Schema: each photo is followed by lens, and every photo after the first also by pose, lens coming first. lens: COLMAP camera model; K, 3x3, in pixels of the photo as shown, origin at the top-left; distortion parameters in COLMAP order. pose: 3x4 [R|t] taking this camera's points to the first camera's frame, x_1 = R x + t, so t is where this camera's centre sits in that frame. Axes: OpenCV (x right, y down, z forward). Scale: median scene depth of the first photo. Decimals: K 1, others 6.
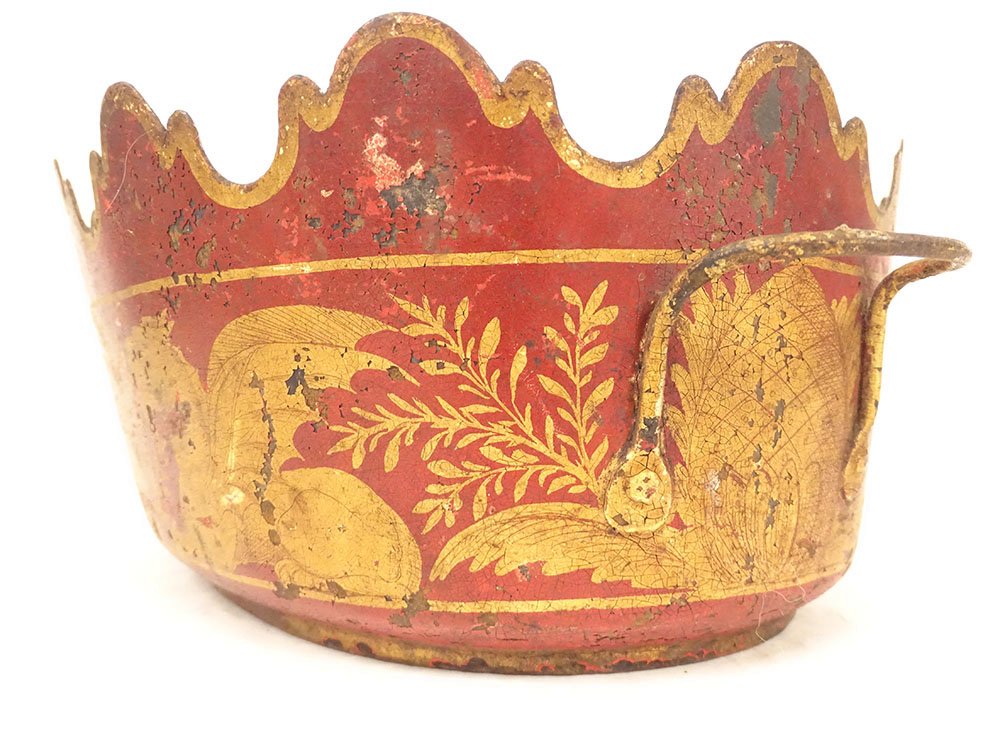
lens RADIAL K [[808.2, 0, 542.6], [0, 808.2, 367.6], [0, 0, 1]] dist [-0.004583, 0.006689]
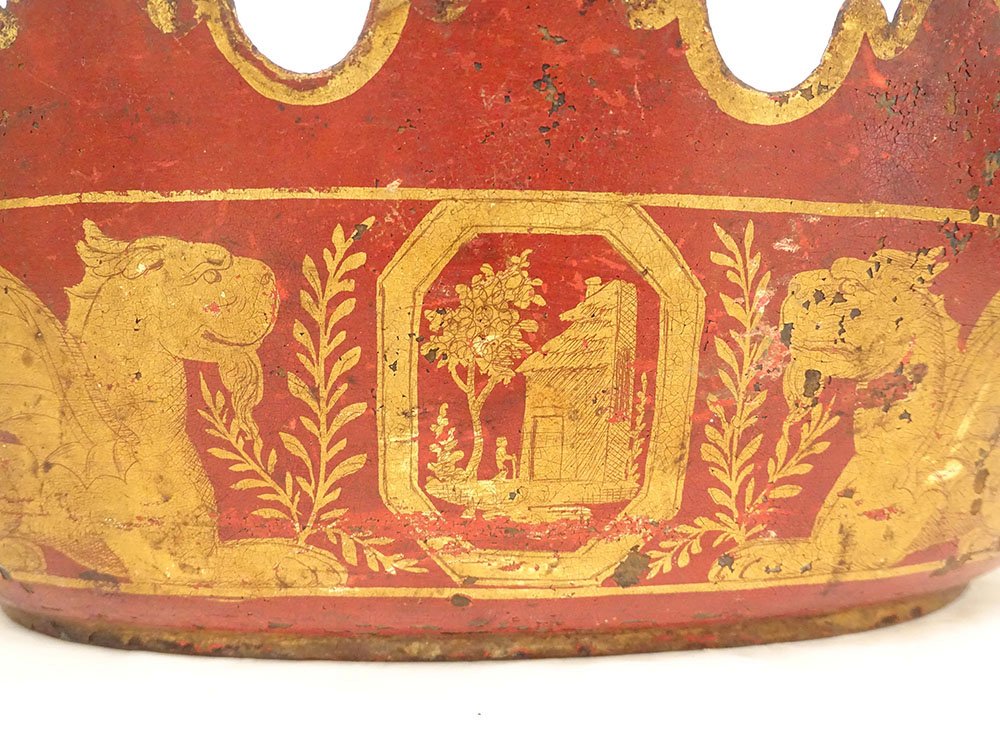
lens RADIAL K [[846.9, 0, 500.5], [0, 846.9, 369.2], [0, 0, 1]] dist [0.002571, -0.034606]
pose [[0.458325, 0.002479, 0.888781, -1.607968], [-0.028301, 0.999530, 0.011807, 0.057492], [-0.888334, -0.030565, 0.458180, 1.144517]]
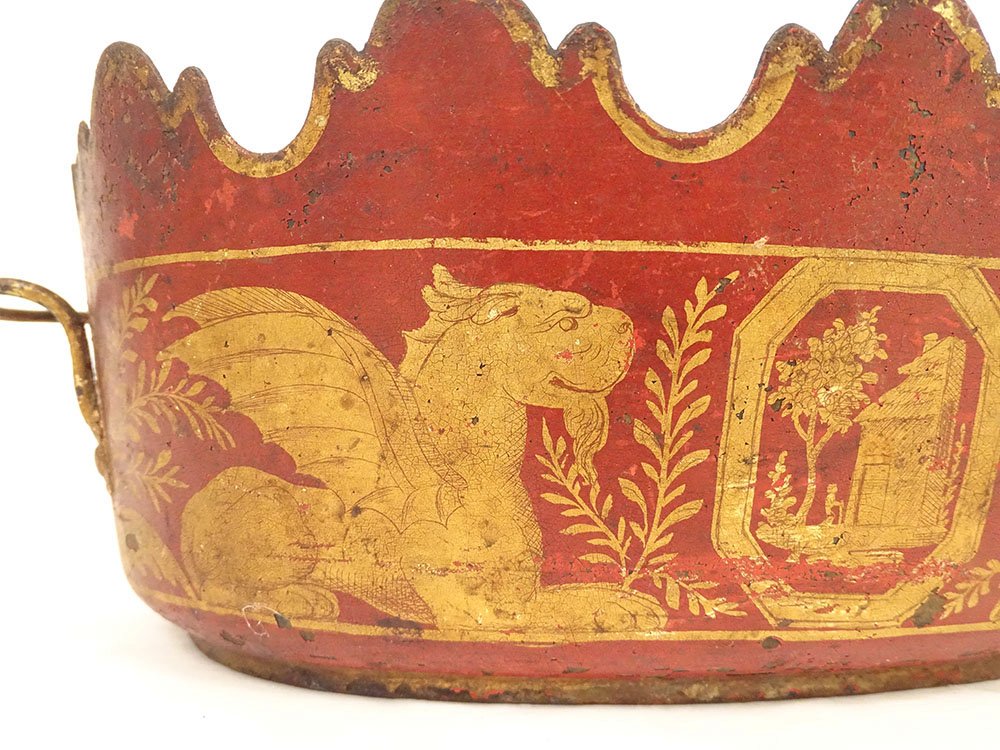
lens RADIAL K [[846.9, 0, 505.5], [0, 846.9, 375.3], [0, 0, 1]] dist [0.002571, -0.034606]
pose [[0.374821, 0.041600, 0.926164, -1.816621], [-0.042736, 0.998706, -0.027563, 0.061411], [-0.926112, -0.029249, 0.376113, 1.541580]]
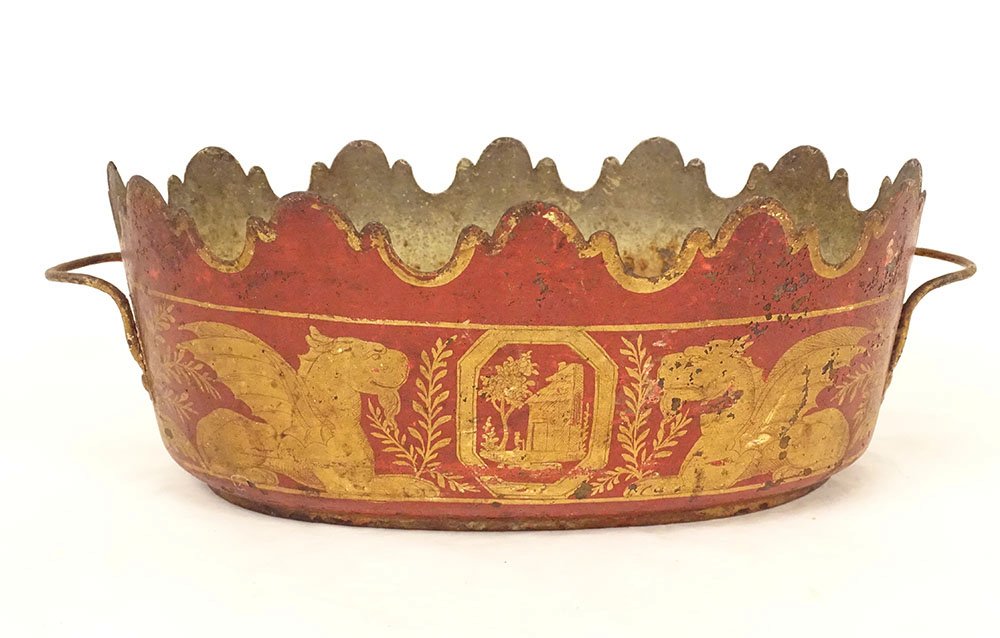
lens RADIAL K [[1329.8, 0, 495.2], [0, 1329.8, 352.9], [0, 0, 1]] dist [0.009709, 0.000000]
pose [[0.487183, -0.204275, 0.849072, -3.246269], [-0.031892, 0.967448, 0.251054, -0.749426], [-0.872717, -0.149387, 0.464810, 0.279577]]
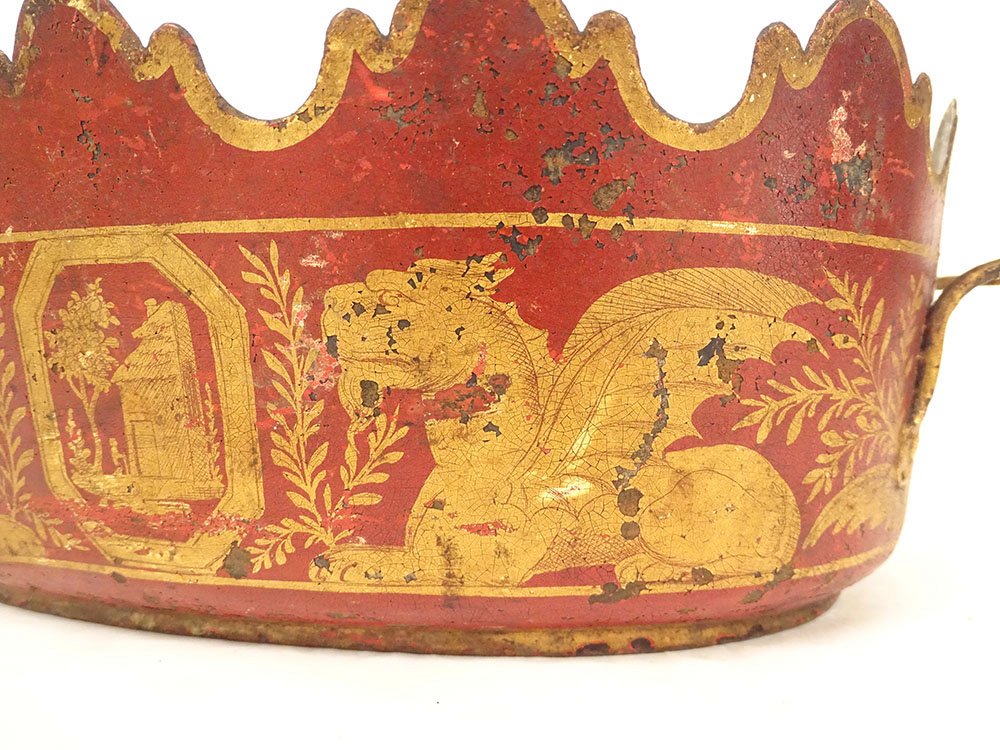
lens RADIAL K [[846.9, 0, 490.3], [0, 846.9, 373.3], [0, 0, 1]] dist [0.002571, -0.034606]
pose [[0.753450, 0.008422, 0.657451, -1.143109], [-0.022489, 0.999663, 0.012967, 0.035722], [-0.657120, -0.024555, 0.753386, 0.455177]]
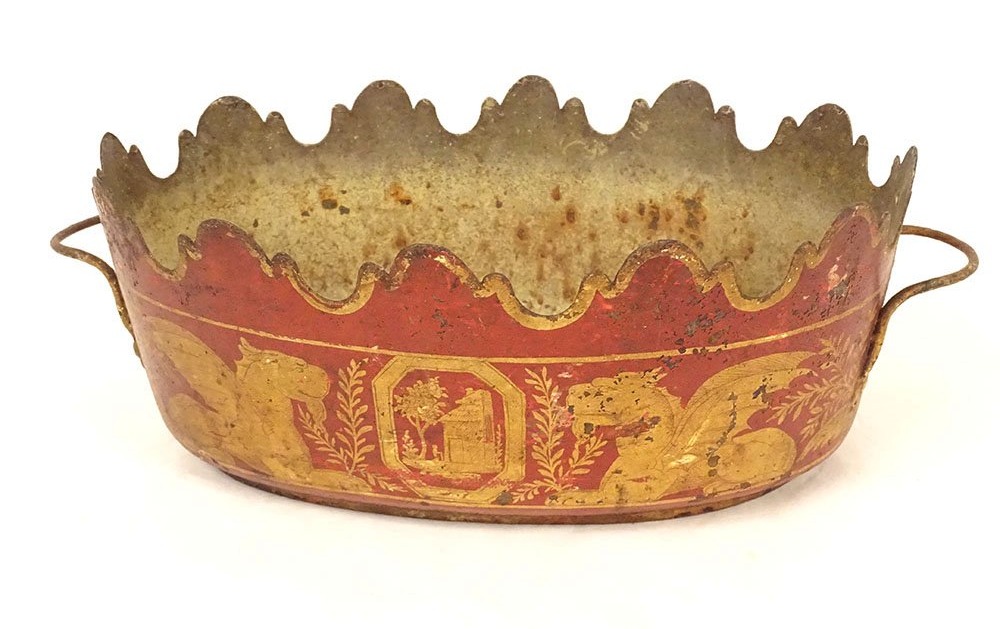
lens RADIAL K [[1381.7, 0, 469.5], [0, 1381.7, 398.2], [0, 0, 1]] dist [0.000581, 0.000000]
pose [[0.657598, -0.335693, 0.674444, -2.821477], [0.001234, 0.895717, 0.444624, -1.340913], [-0.753368, -0.291551, 0.589436, -0.312532]]
